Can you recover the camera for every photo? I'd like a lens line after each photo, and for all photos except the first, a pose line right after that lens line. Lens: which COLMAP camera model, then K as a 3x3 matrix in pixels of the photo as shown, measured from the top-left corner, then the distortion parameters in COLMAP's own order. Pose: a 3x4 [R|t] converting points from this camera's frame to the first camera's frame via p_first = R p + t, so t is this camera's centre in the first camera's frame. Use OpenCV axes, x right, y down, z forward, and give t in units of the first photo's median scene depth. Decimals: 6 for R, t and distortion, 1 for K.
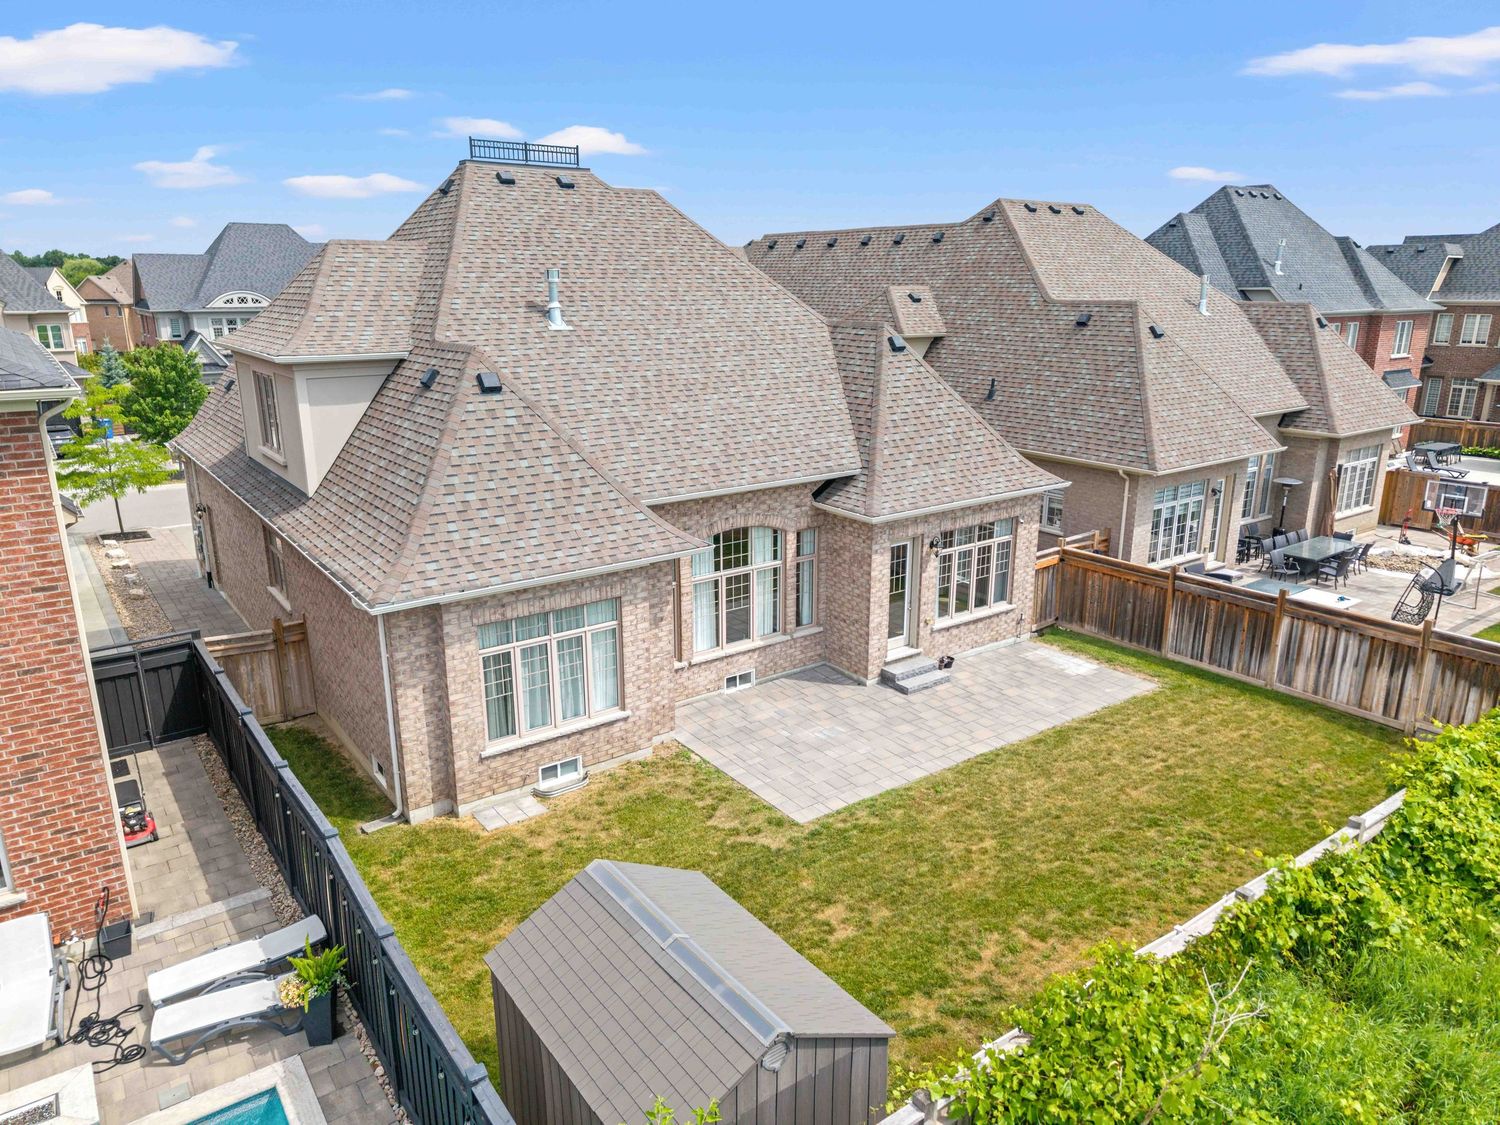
lens RADIAL K [[1003.6, 0, 746.5], [0, 1003.6, 569.8], [0, 0, 1]] dist [0.035848, -0.045378]
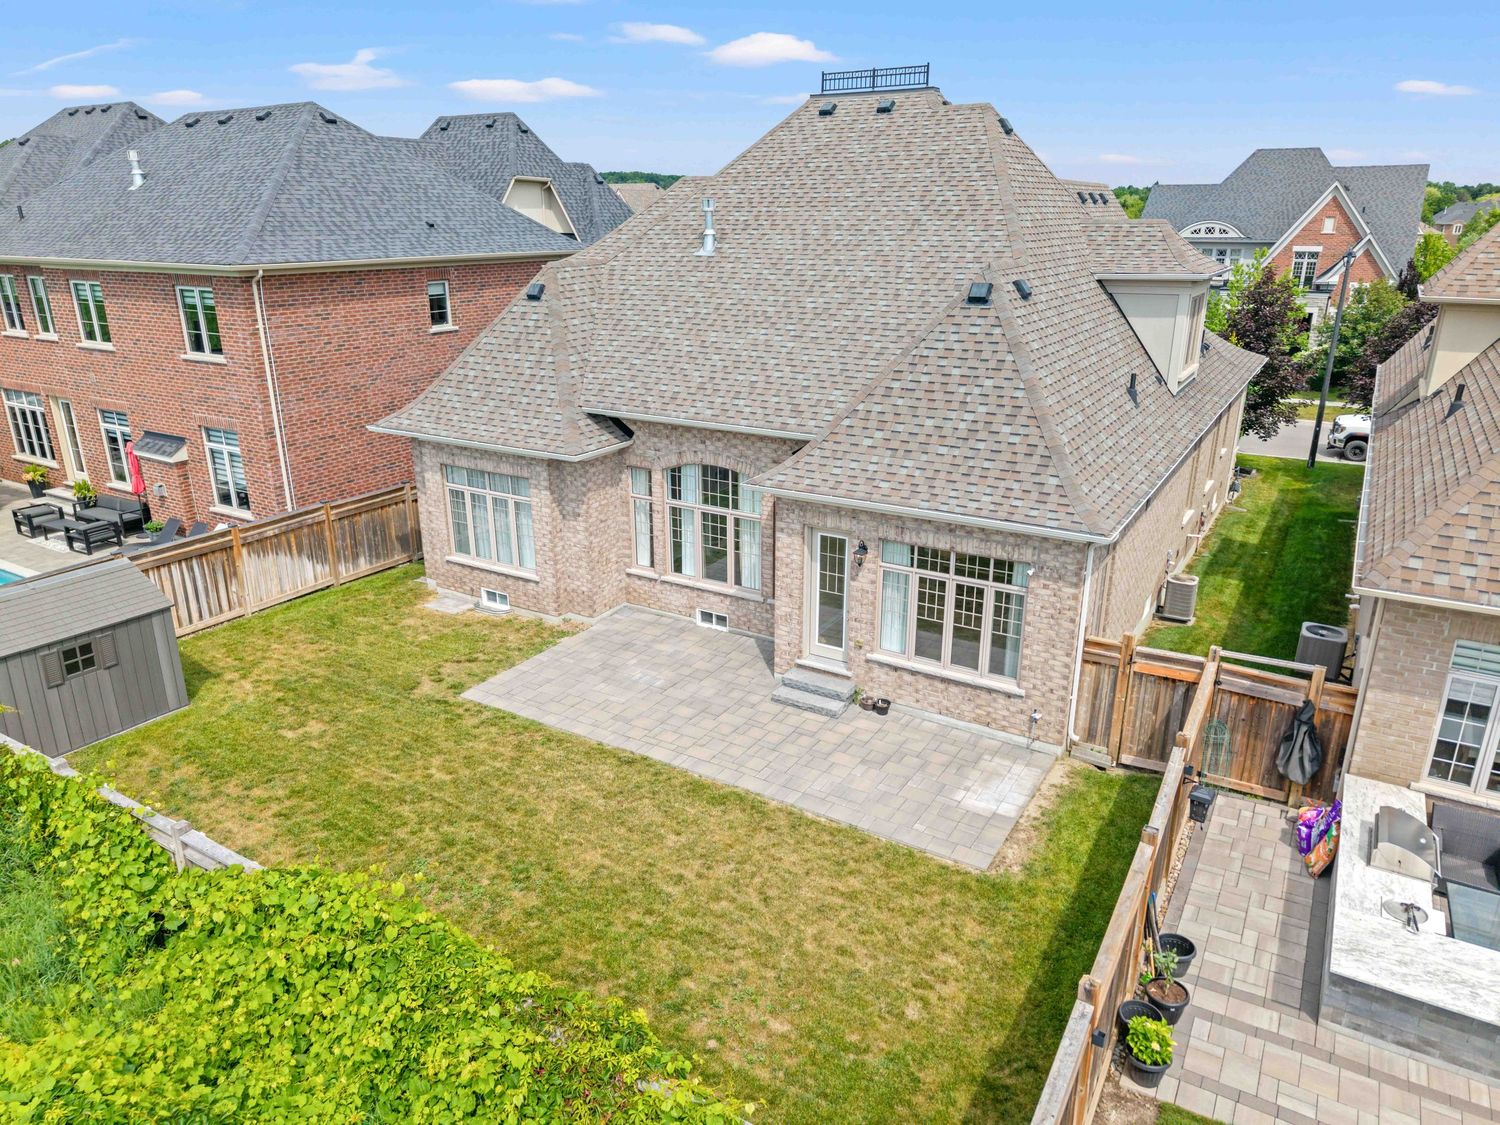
lens RADIAL K [[1003.6, 0, 741.6], [0, 1003.6, 566.9], [0, 0, 1]] dist [0.035848, -0.045378]
pose [[0.382329, 0.305387, -0.872103, 0.887964], [-0.252493, 0.942416, 0.219316, -0.169989], [0.888860, 0.136349, 0.437421, 0.602941]]
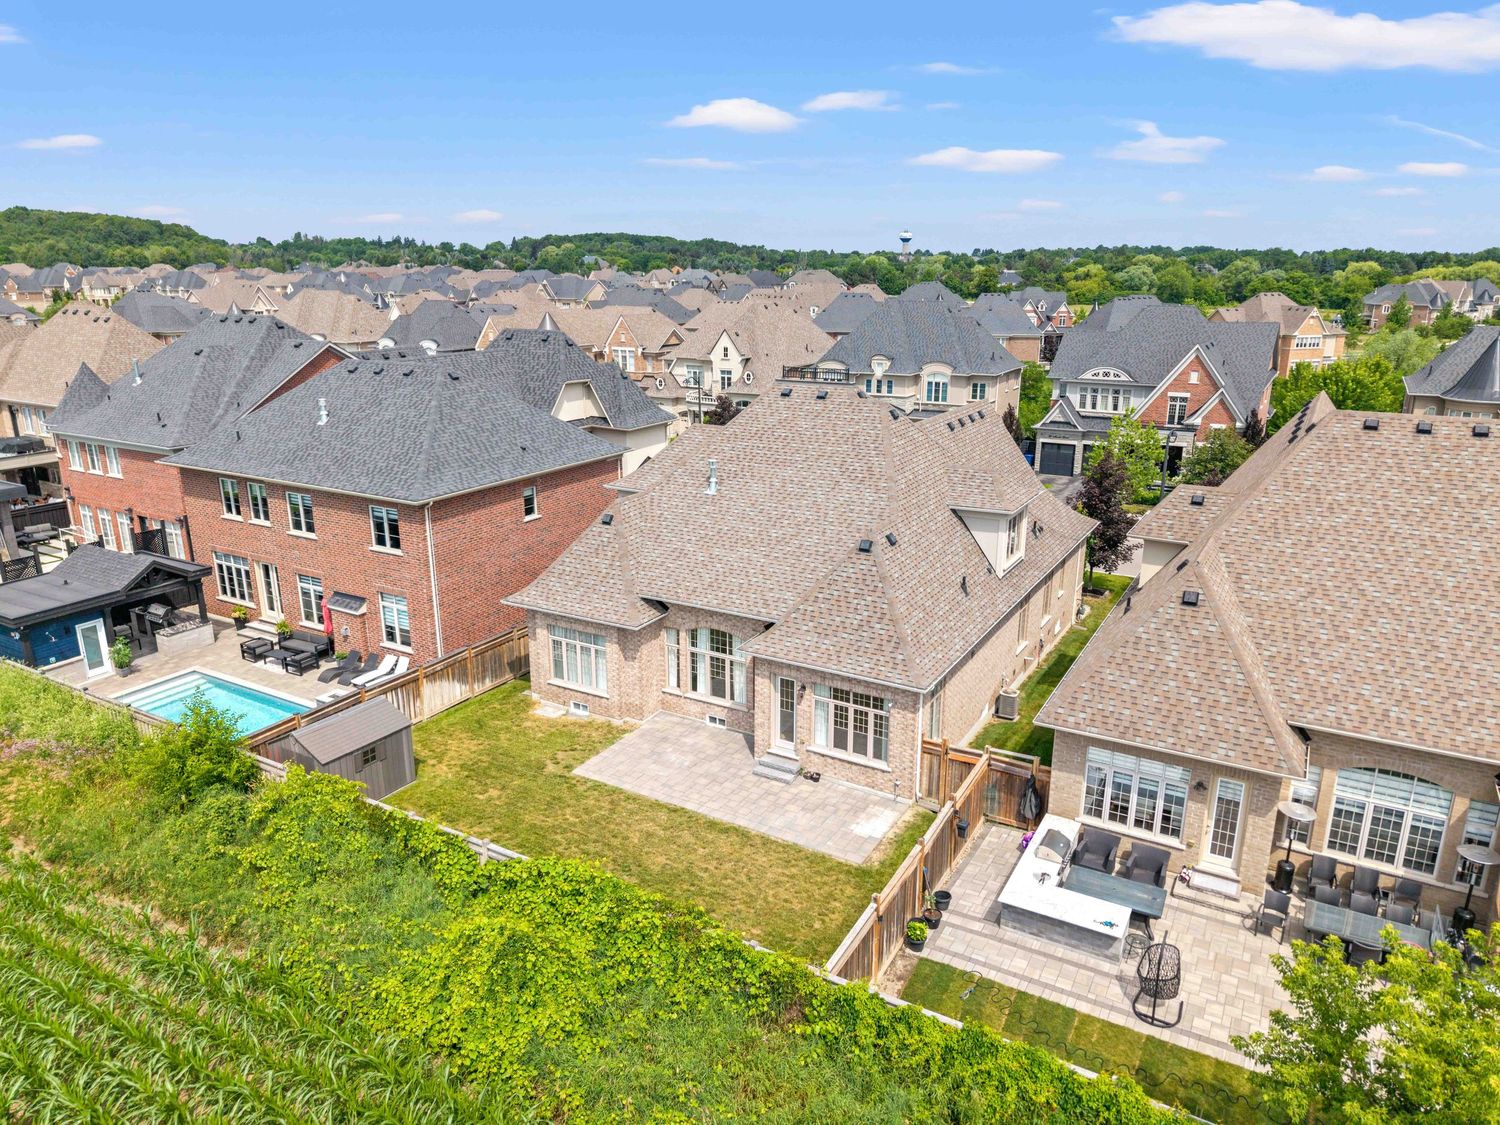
lens RADIAL K [[1003.6, 0, 742.4], [0, 1003.6, 563.3], [0, 0, 1]] dist [0.035848, -0.045378]
pose [[0.397794, 0.258686, -0.880251, 1.420153], [-0.249674, 0.953741, 0.167453, -0.429840], [0.882849, 0.153164, 0.443979, 0.286974]]
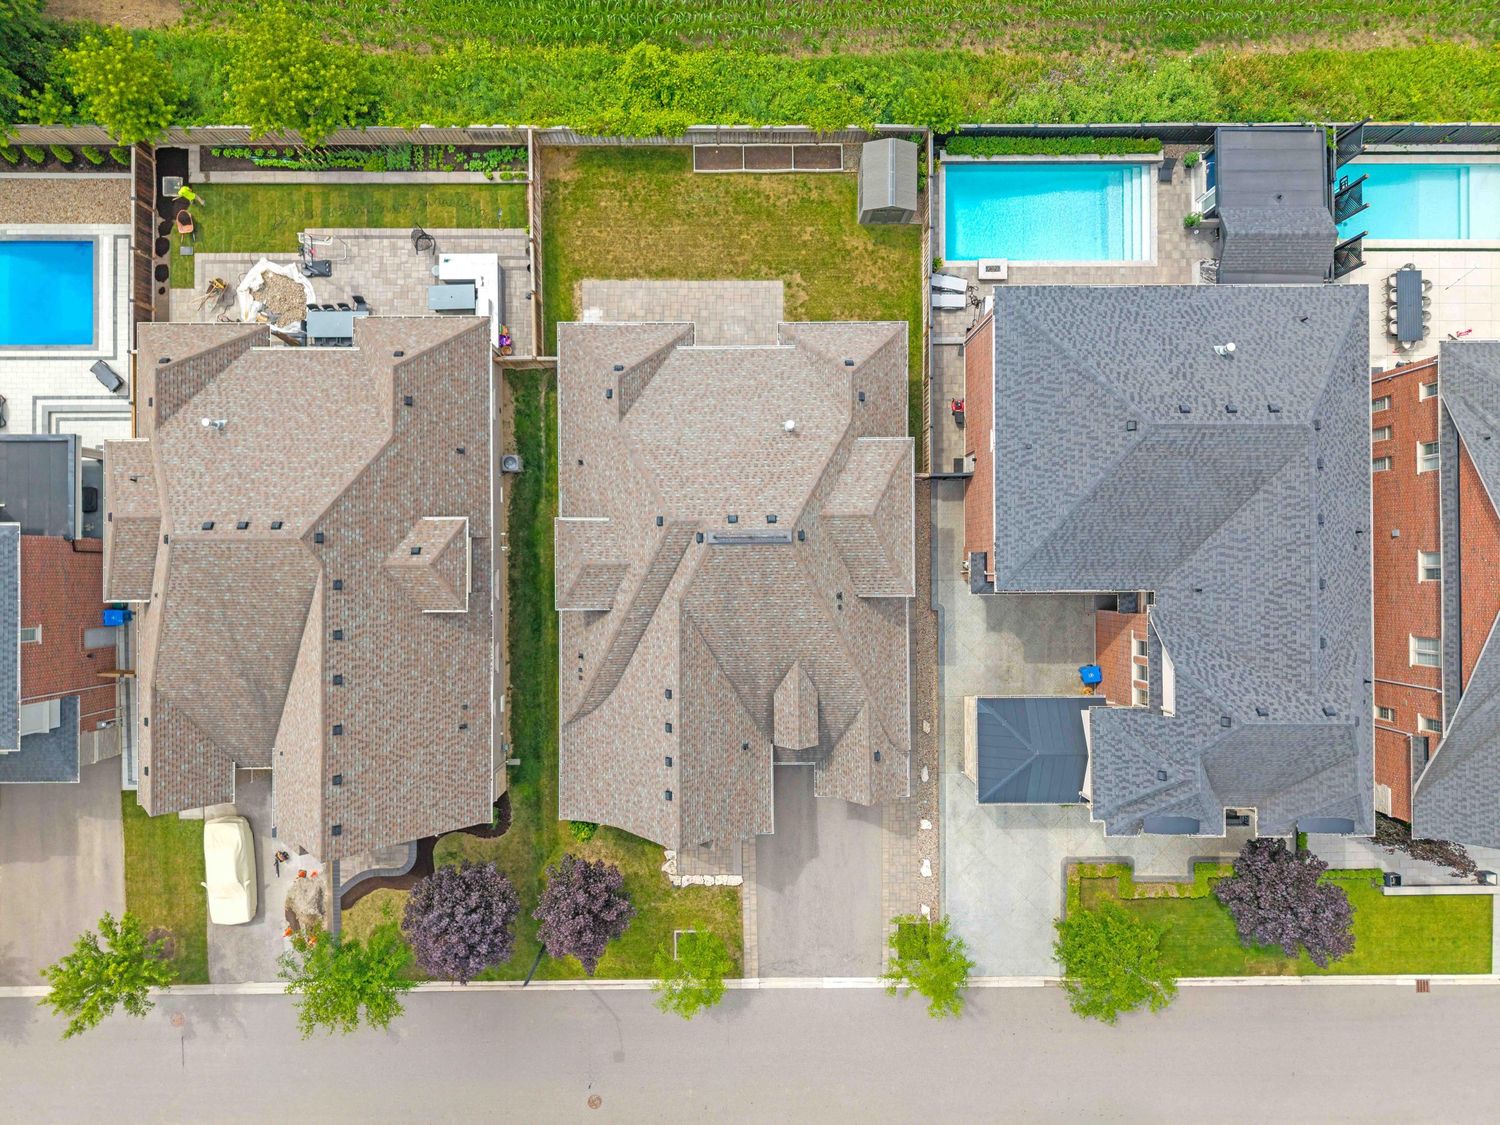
lens RADIAL K [[1003.6, 0, 749.2], [0, 1003.6, 564.3], [0, 0, 1]] dist [0.035848, -0.045378]
pose [[-0.811059, -0.584953, -0.003670, -0.281864], [0.150930, -0.215322, 0.964809, -2.301269], [-0.565159, 0.781963, 0.262926, 0.730455]]
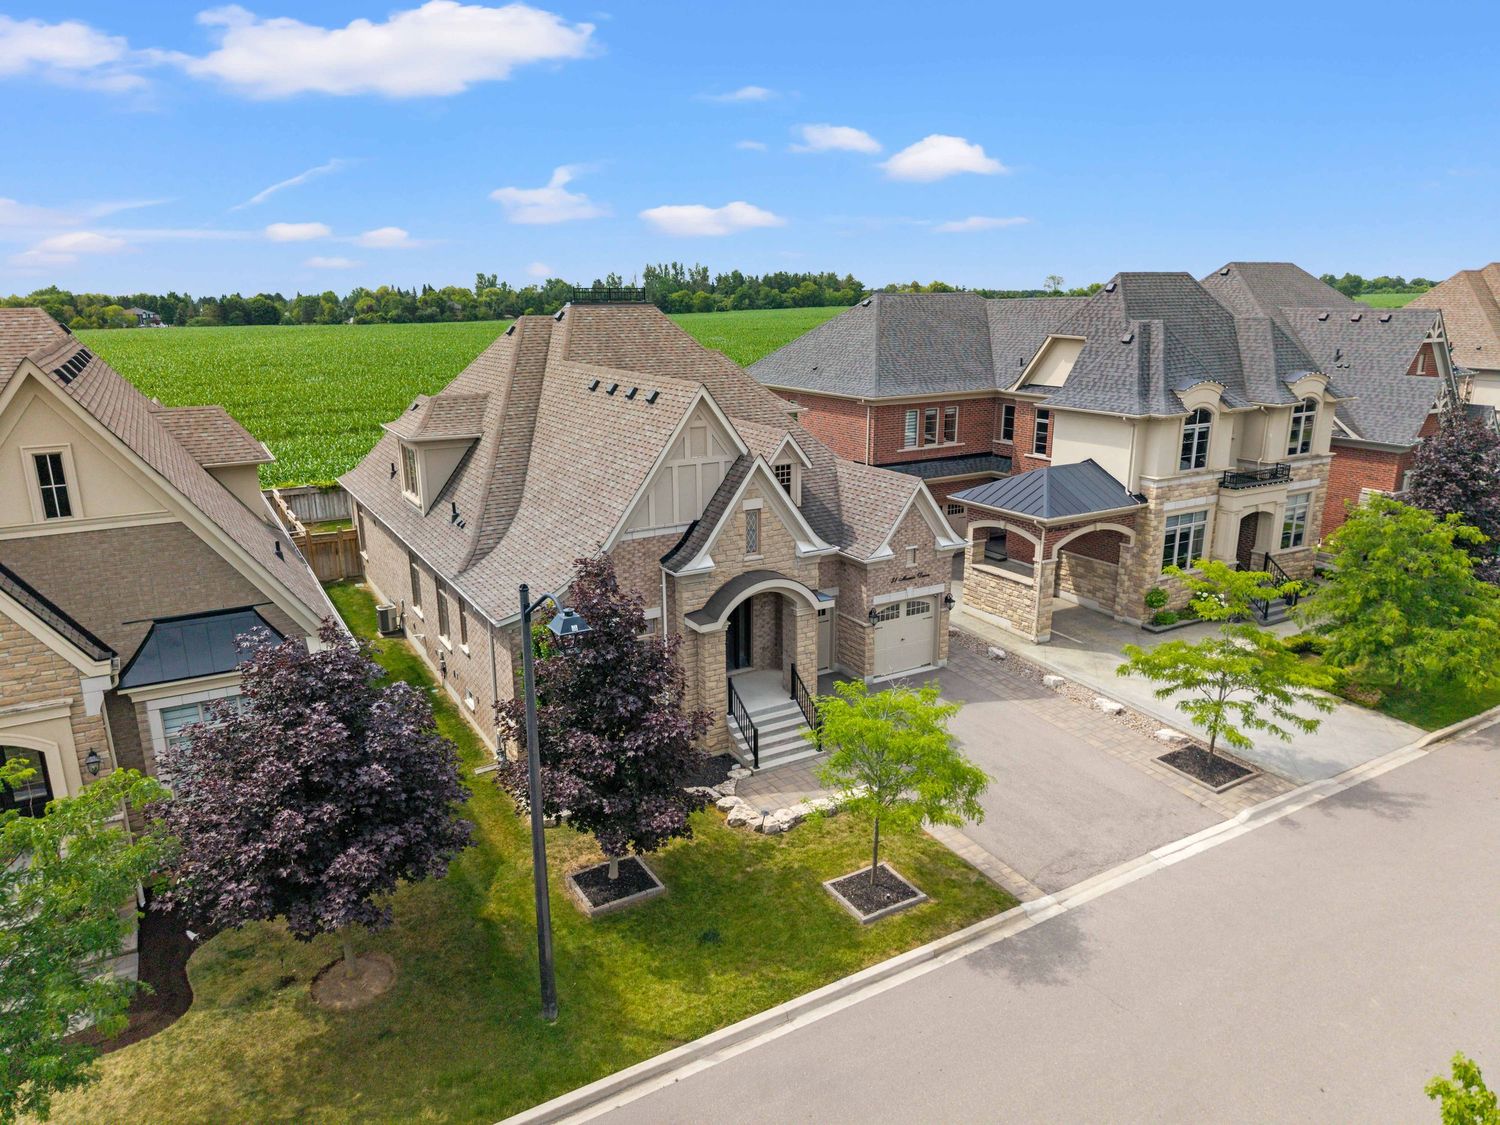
lens RADIAL K [[1003.6, 0, 746.6], [0, 1003.6, 527.2], [0, 0, 1]] dist [0.035848, -0.045378]
pose [[-0.995086, -0.026040, 0.095529, -0.678772], [0.025434, 0.865204, 0.500775, -1.005136], [-0.095693, 0.500744, -0.860290, 2.915760]]
